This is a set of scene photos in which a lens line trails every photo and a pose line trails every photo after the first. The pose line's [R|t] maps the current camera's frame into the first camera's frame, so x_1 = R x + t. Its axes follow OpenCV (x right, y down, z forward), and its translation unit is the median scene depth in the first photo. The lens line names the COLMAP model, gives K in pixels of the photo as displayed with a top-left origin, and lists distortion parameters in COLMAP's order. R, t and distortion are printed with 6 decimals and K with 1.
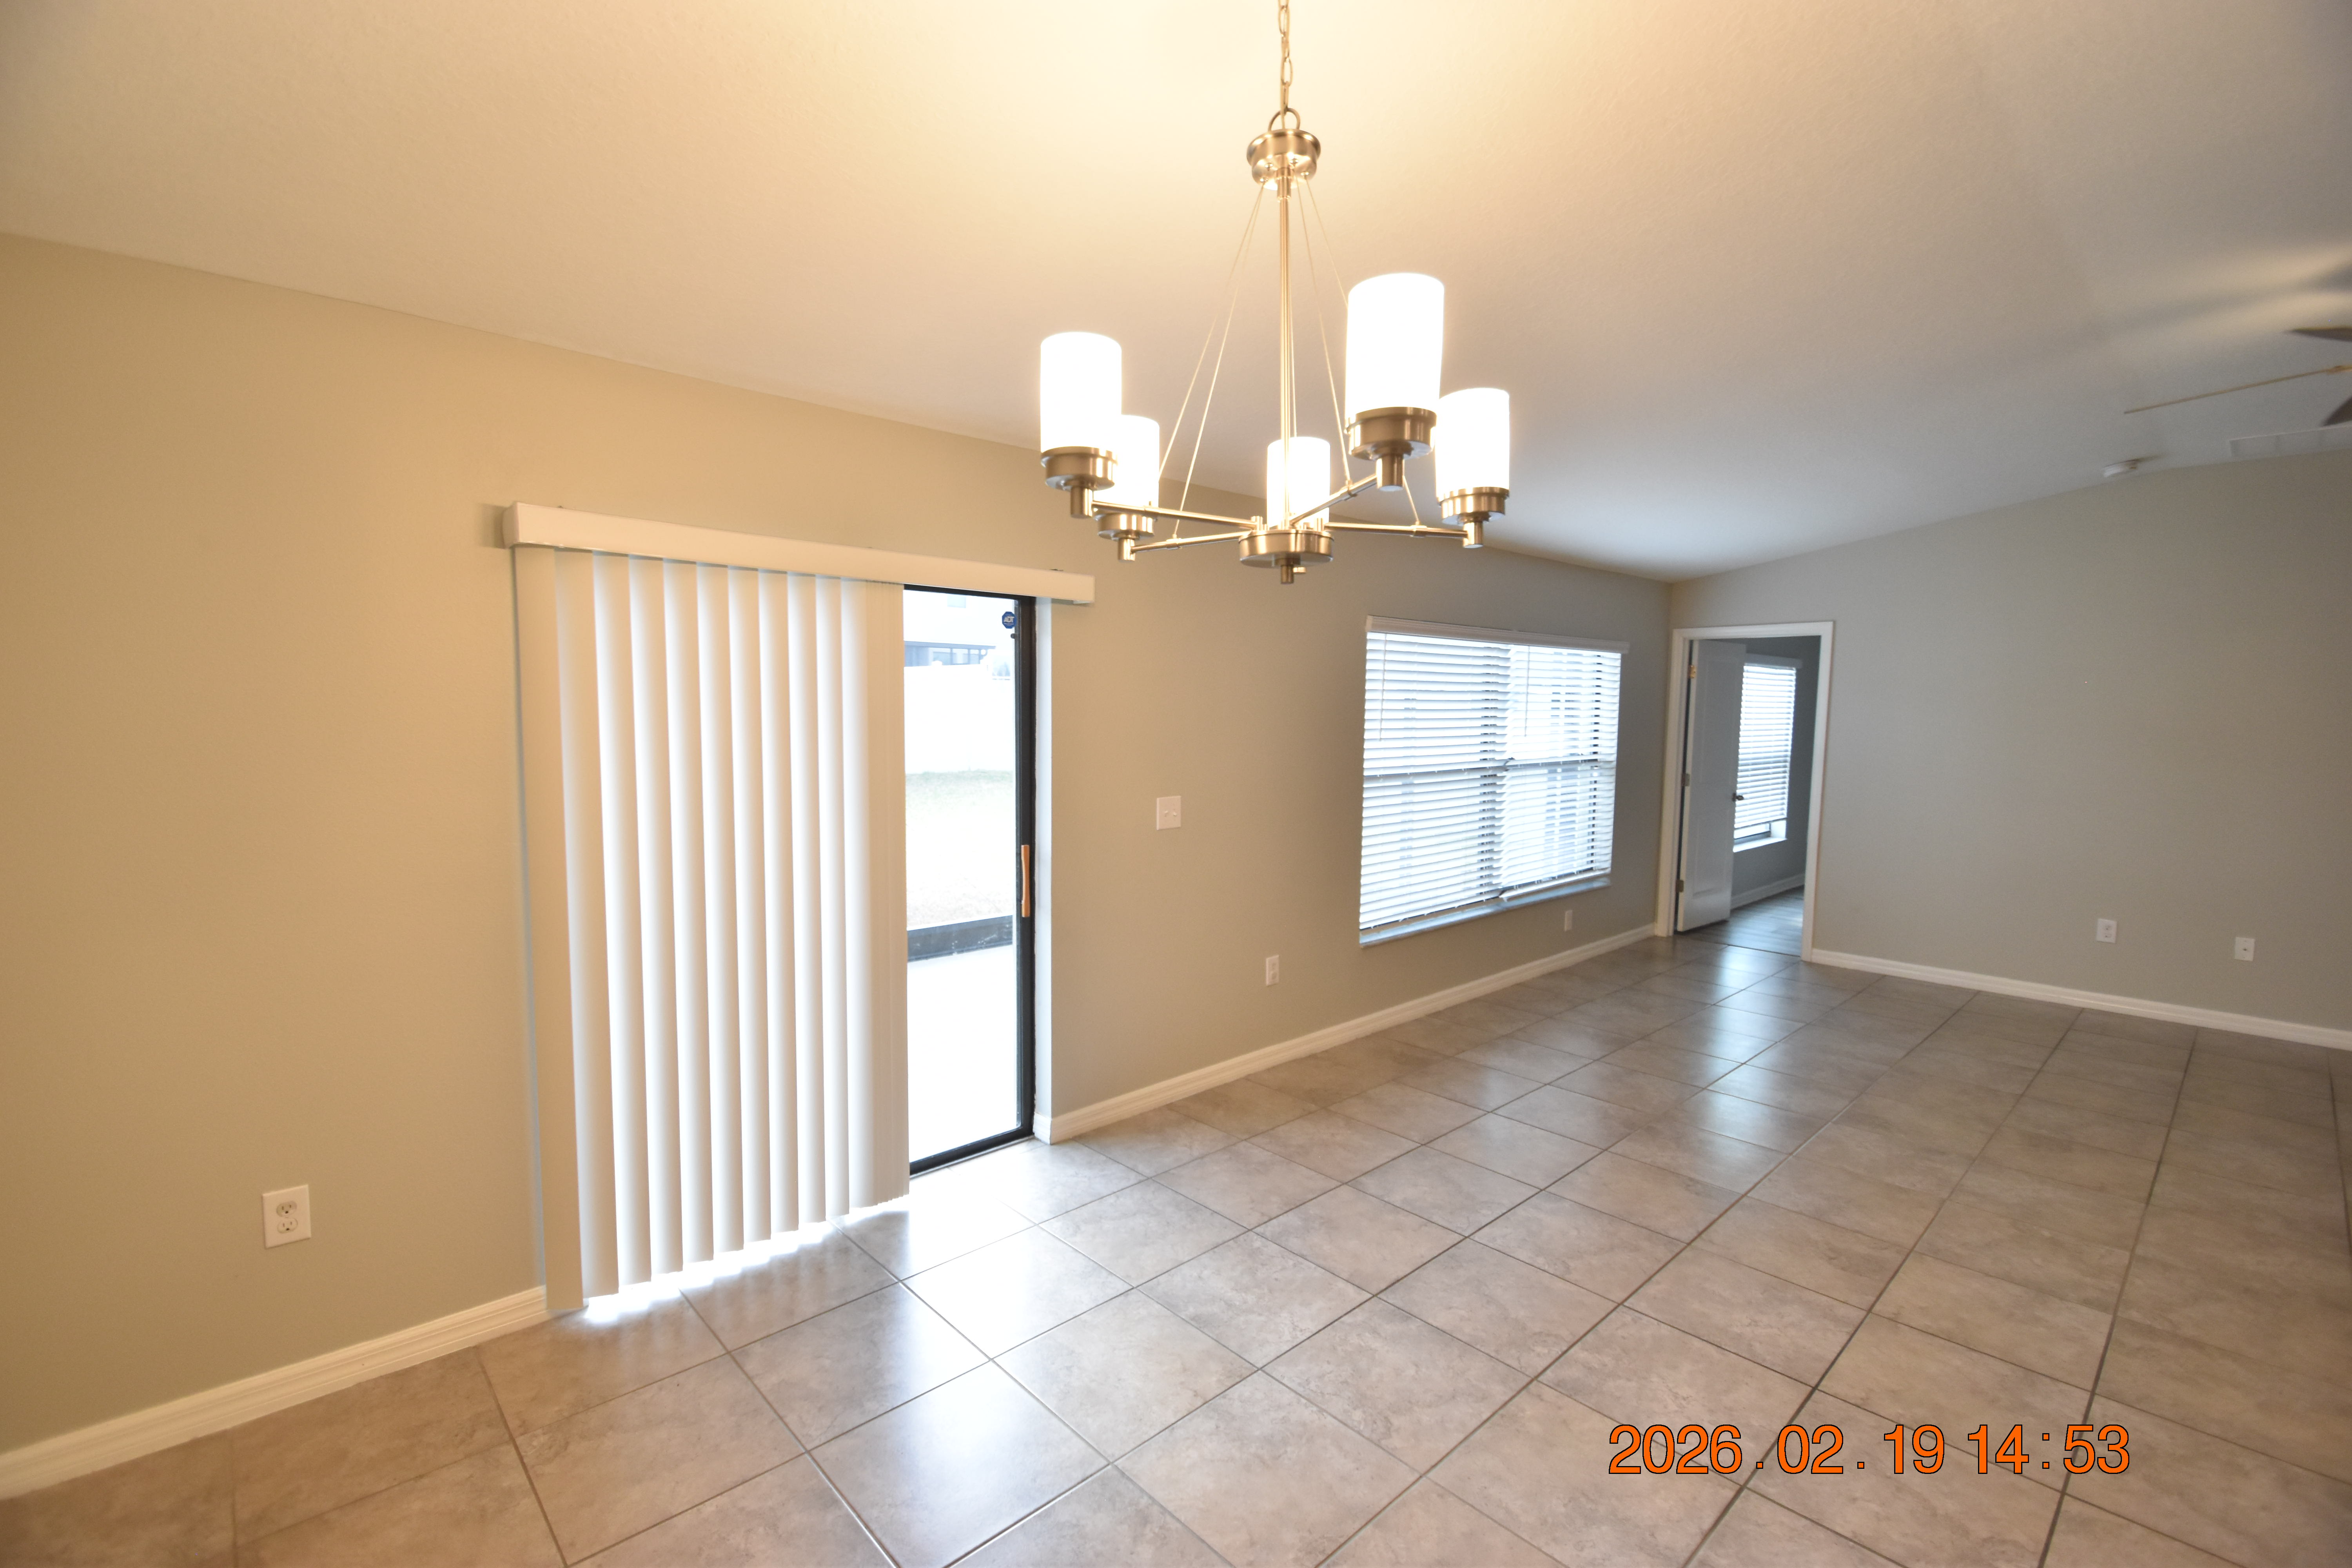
lens RADIAL K [[1027.9, 0, 1171.6], [0, 1027.9, 795.4], [0, 0, 1]] dist [0.017893, -0.018716]
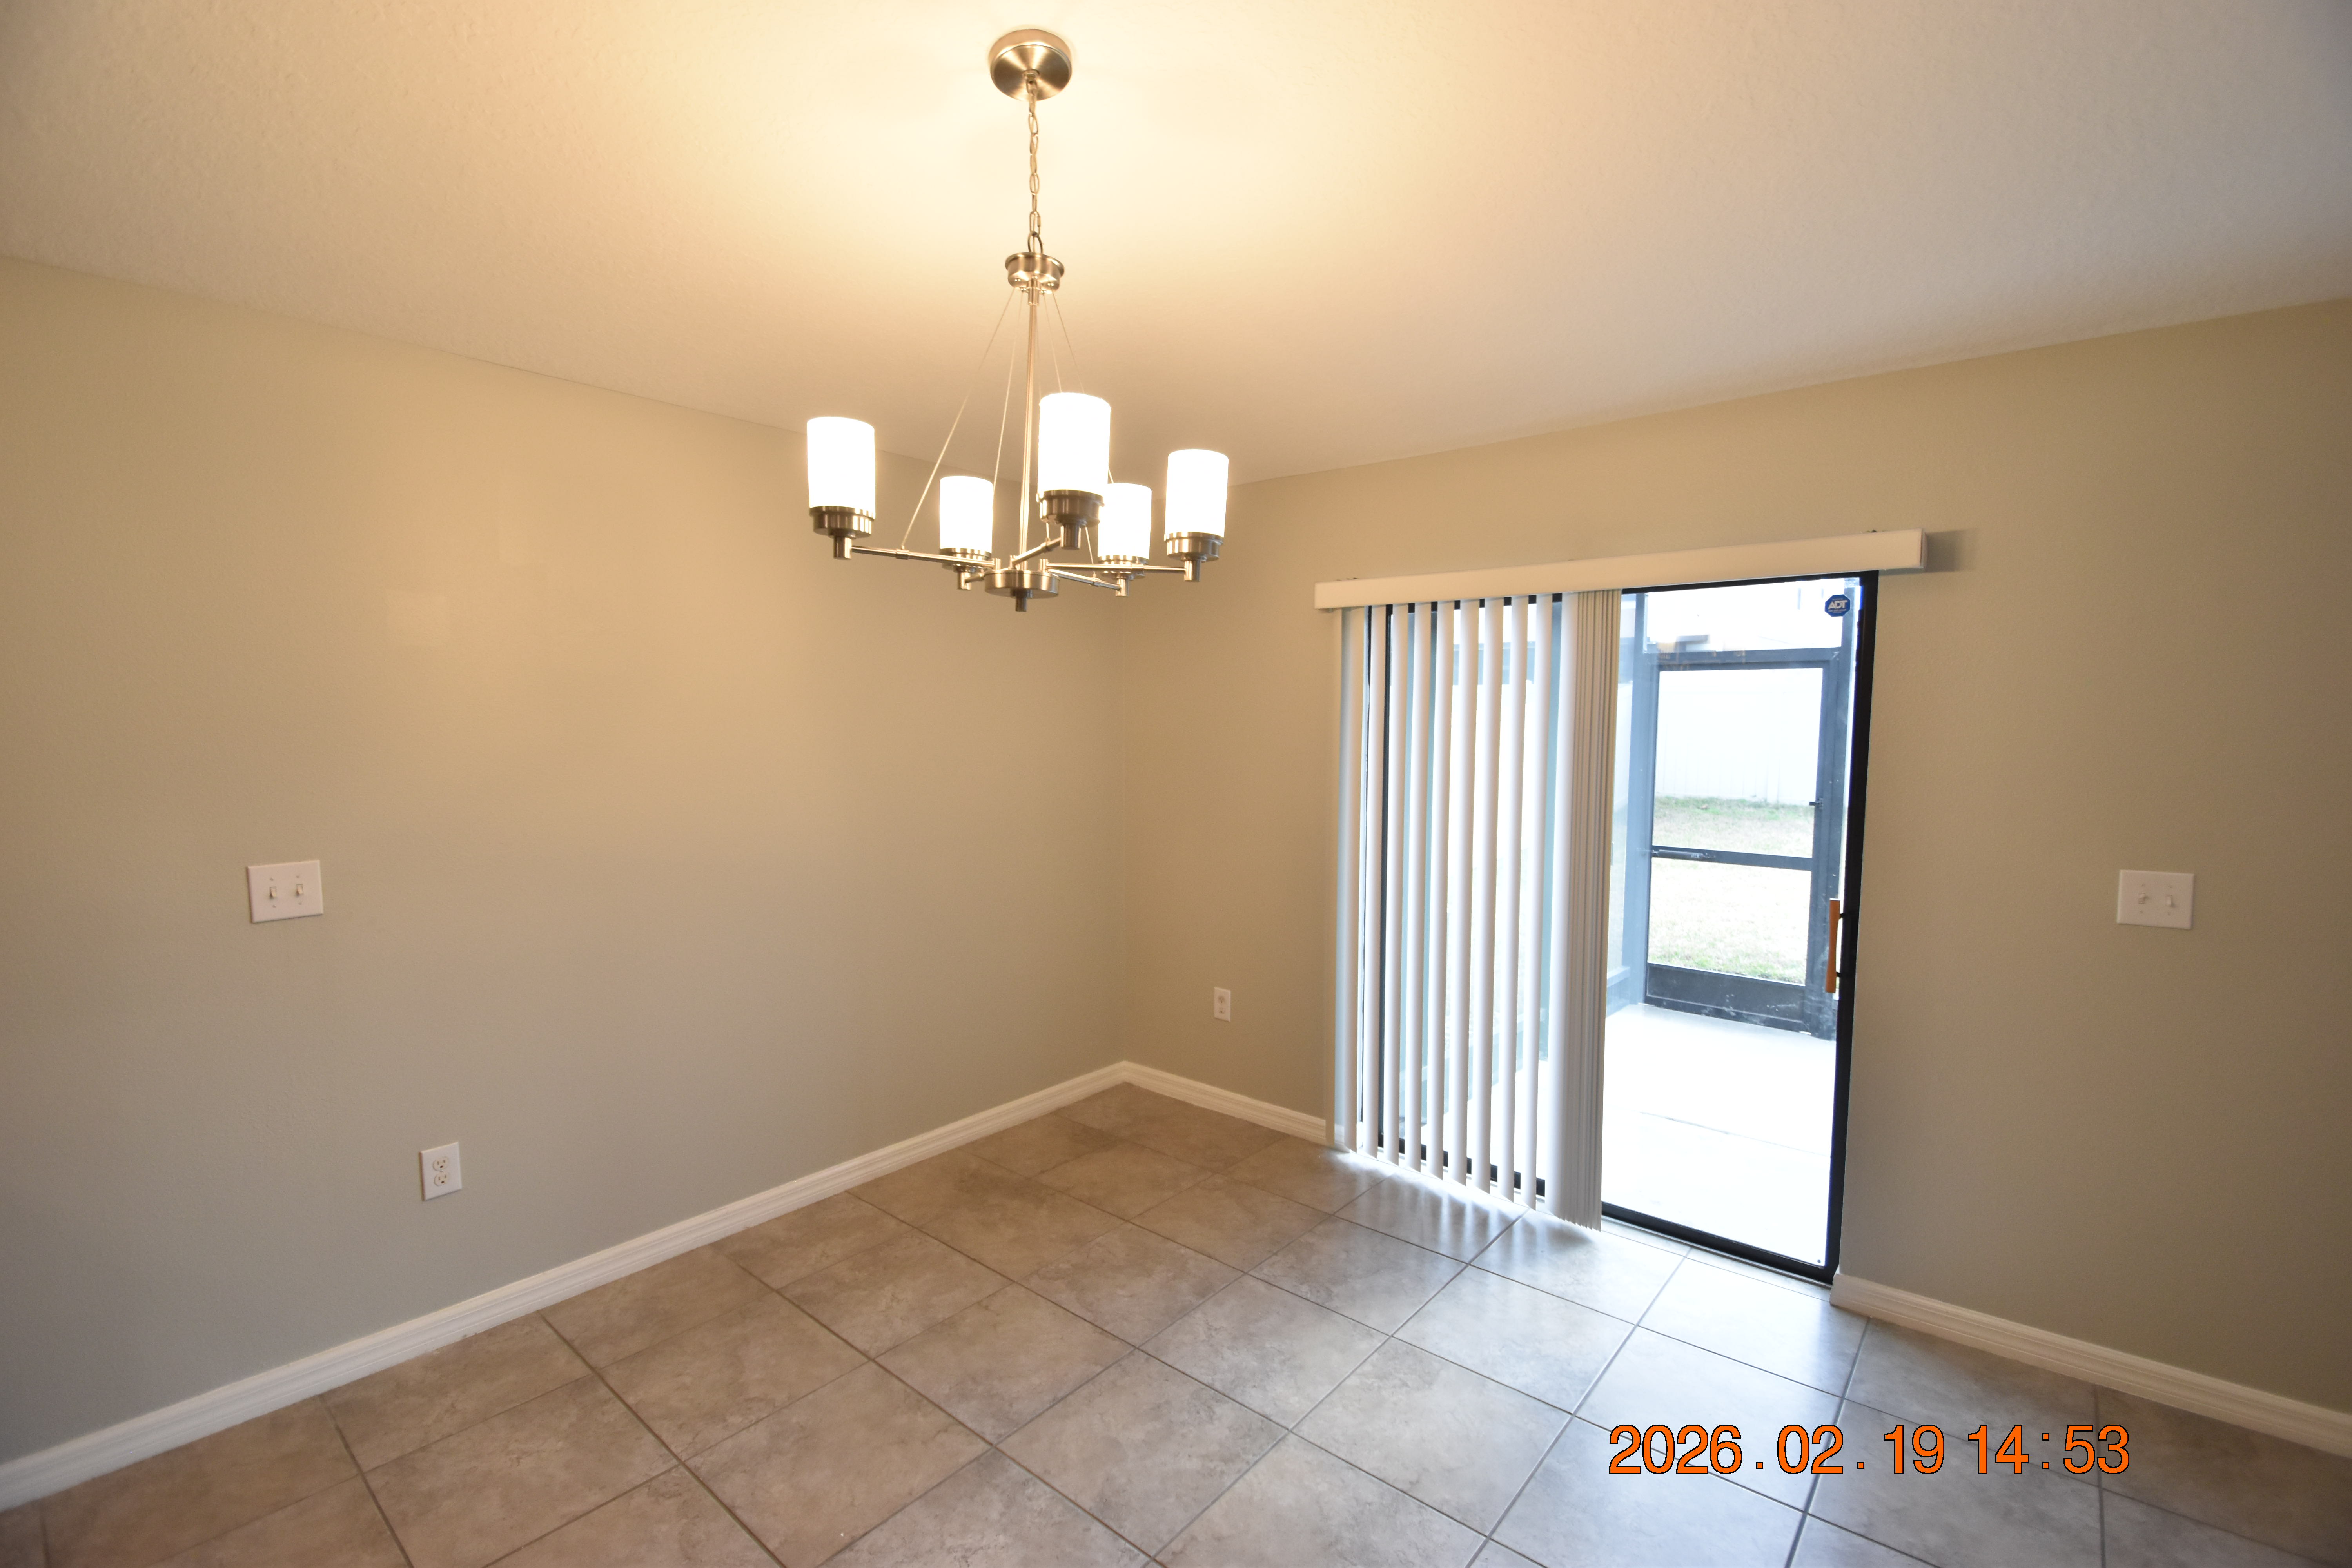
lens RADIAL K [[1023.1, 0, 1172.0], [0, 1023.1, 803.6], [0, 0, 1]] dist [0.011397, -0.015875]
pose [[0.120774, 0.074740, -0.989862, 0.596387], [-0.087049, 0.994118, 0.064440, -0.031497], [0.988856, 0.078384, 0.126569, 0.453400]]
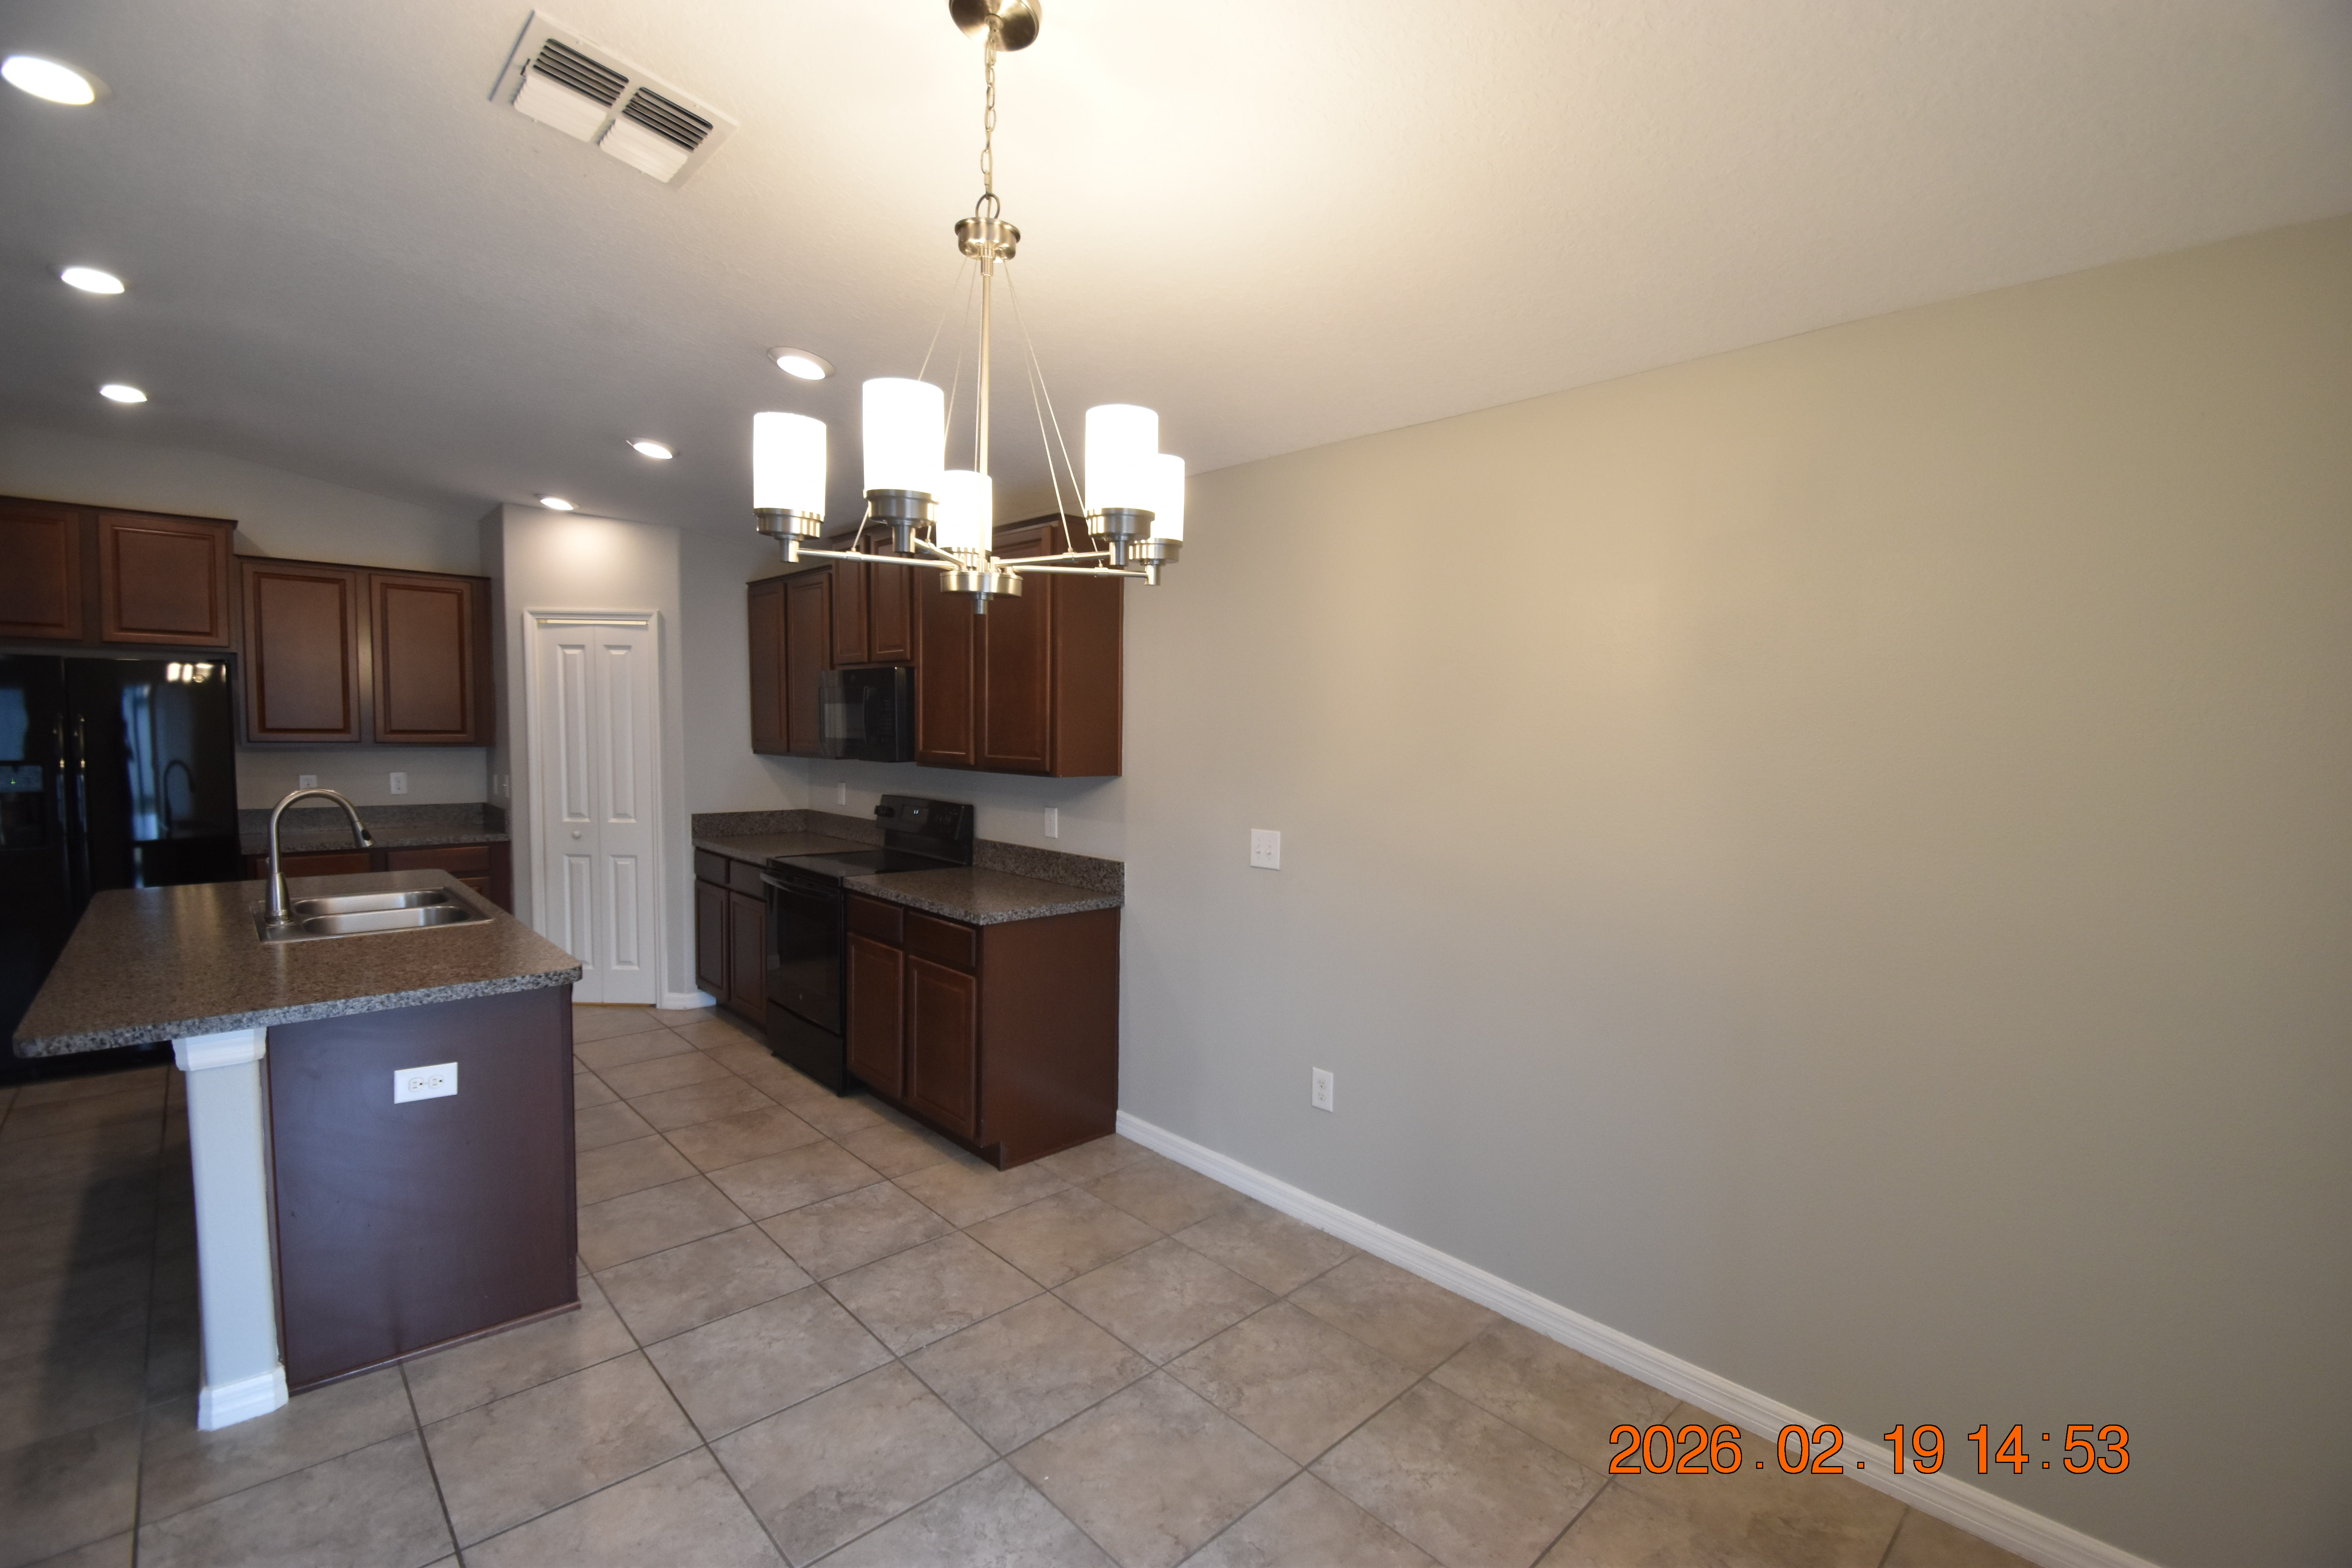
lens RADIAL K [[1023.1, 0, 1172.0], [0, 1023.1, 803.6], [0, 0, 1]] dist [0.011397, -0.015875]
pose [[-0.999578, -0.026505, -0.011889, -0.044456], [-0.028101, 0.985979, 0.164487, -0.085013], [0.007363, 0.164752, -0.986308, 0.943885]]
